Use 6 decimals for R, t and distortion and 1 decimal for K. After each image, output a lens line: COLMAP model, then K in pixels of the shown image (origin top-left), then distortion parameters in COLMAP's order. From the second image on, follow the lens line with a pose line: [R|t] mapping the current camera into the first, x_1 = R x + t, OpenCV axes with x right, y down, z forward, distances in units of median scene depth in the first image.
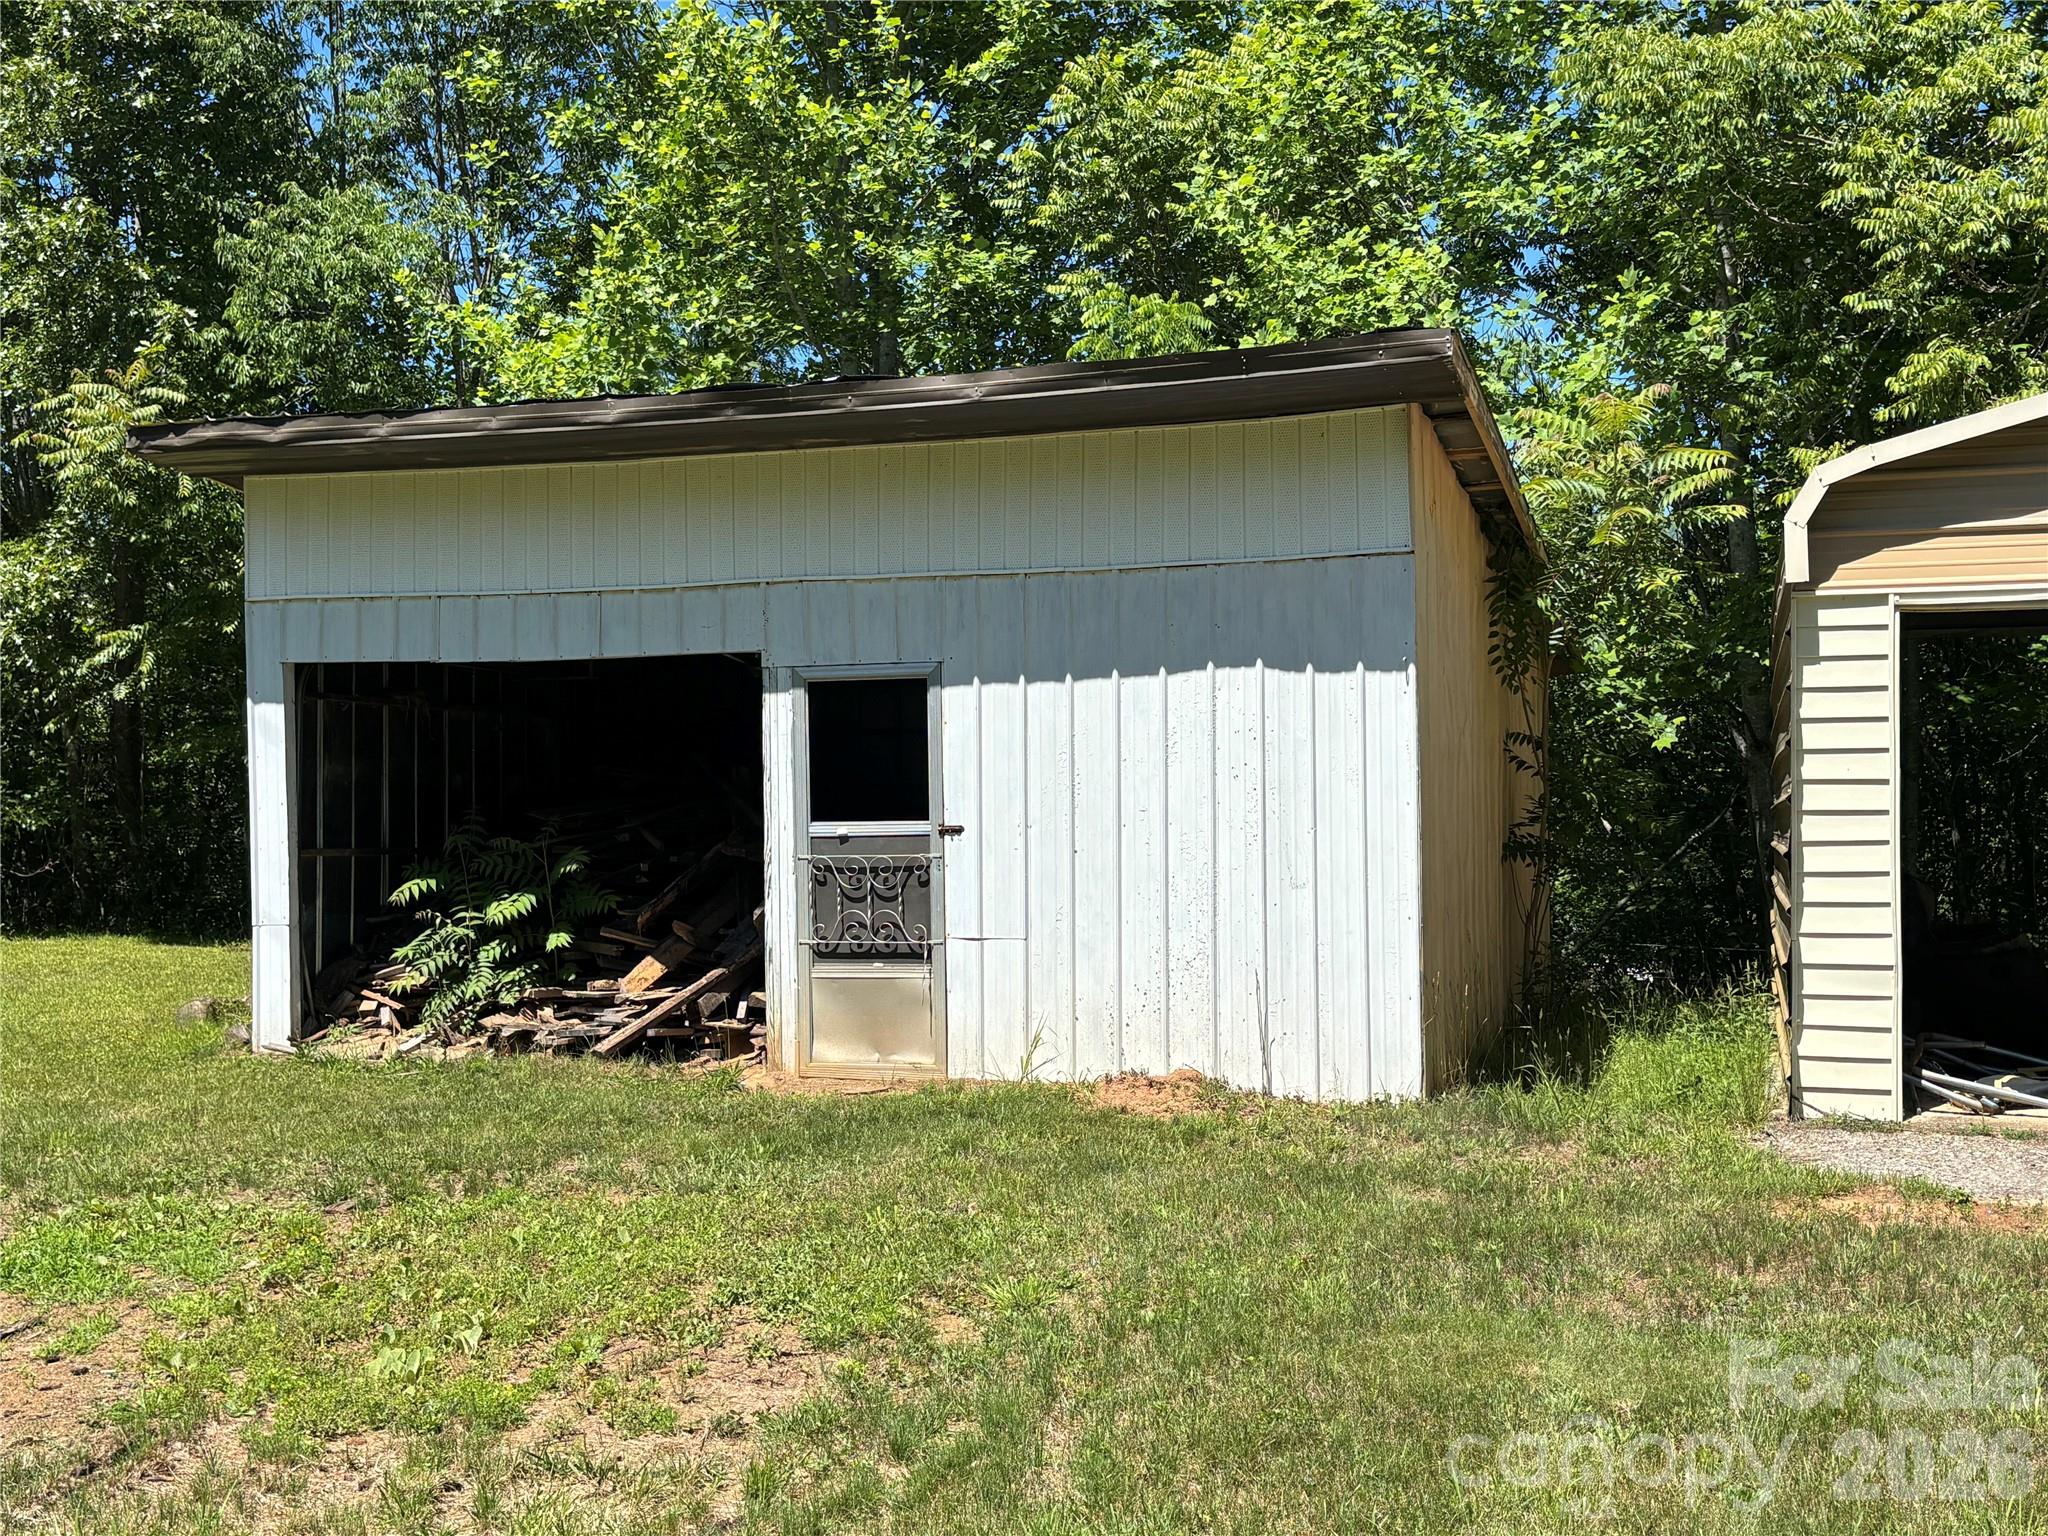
lens RADIAL K [[2247.7, 0, 1022.8], [0, 2247.7, 778.6], [0, 0, 1]] dist [0.018907, -0.066134]
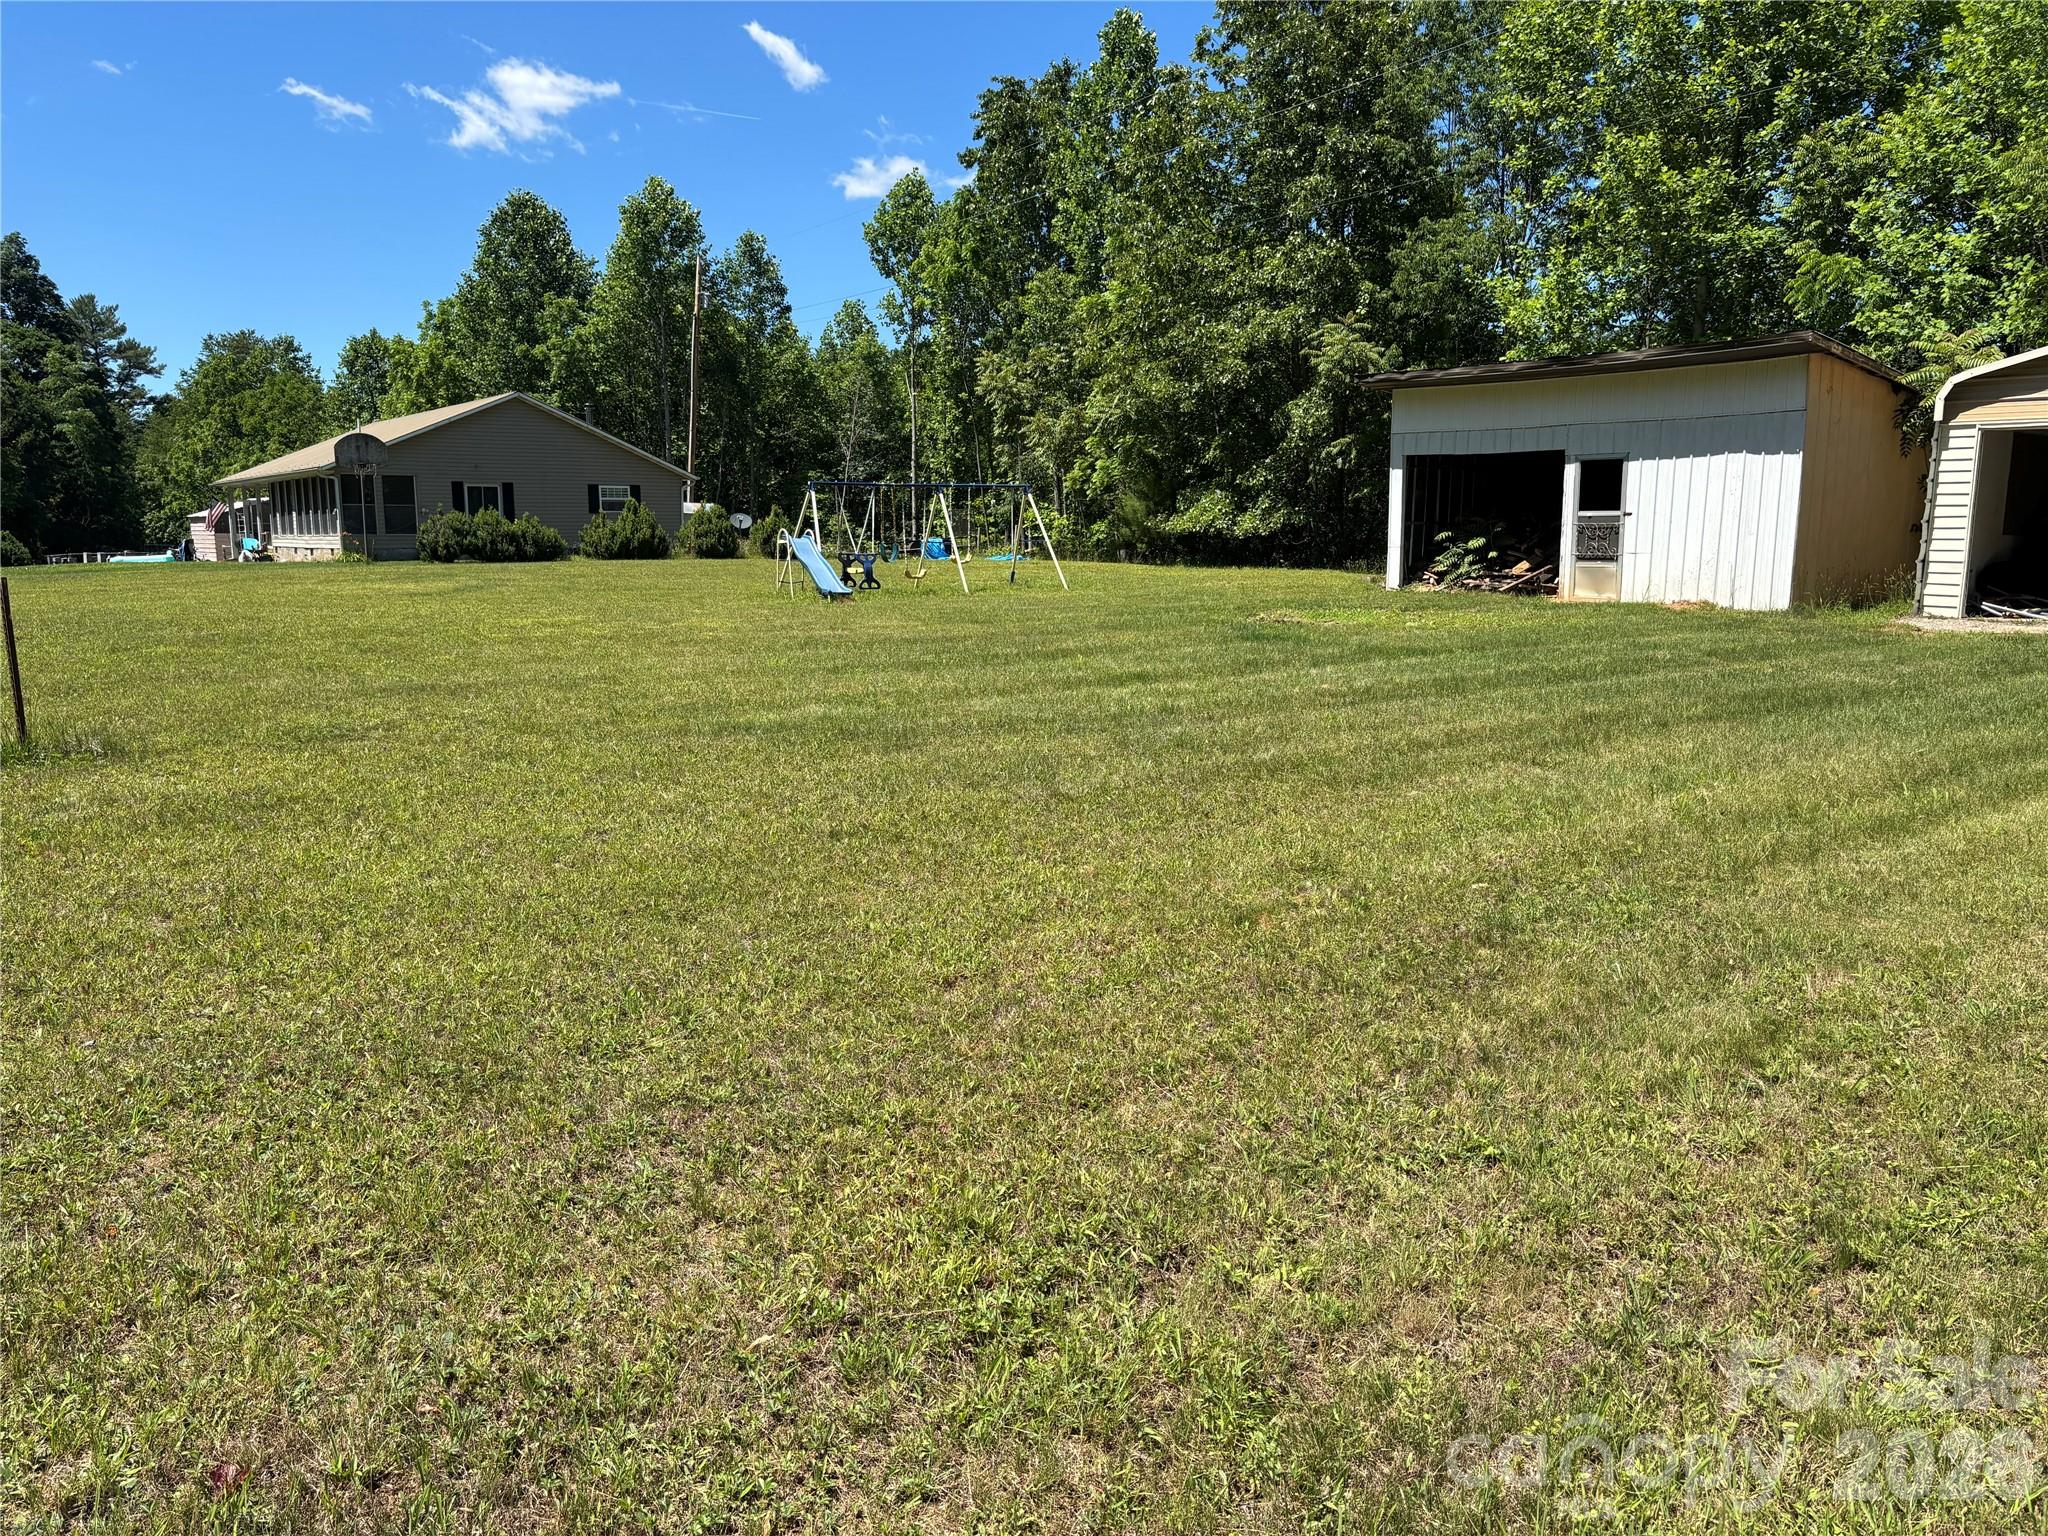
lens RADIAL K [[1523.2, 0, 1024.0], [0, 1523.2, 768.0], [0, 0, 1]] dist [-0.006959, -0.003177]
pose [[0.840010, 0.091841, -0.534741, 0.366566], [0.000315, 0.985487, 0.169751, 0.012807], [0.542571, -0.142761, 0.827790, -0.993480]]
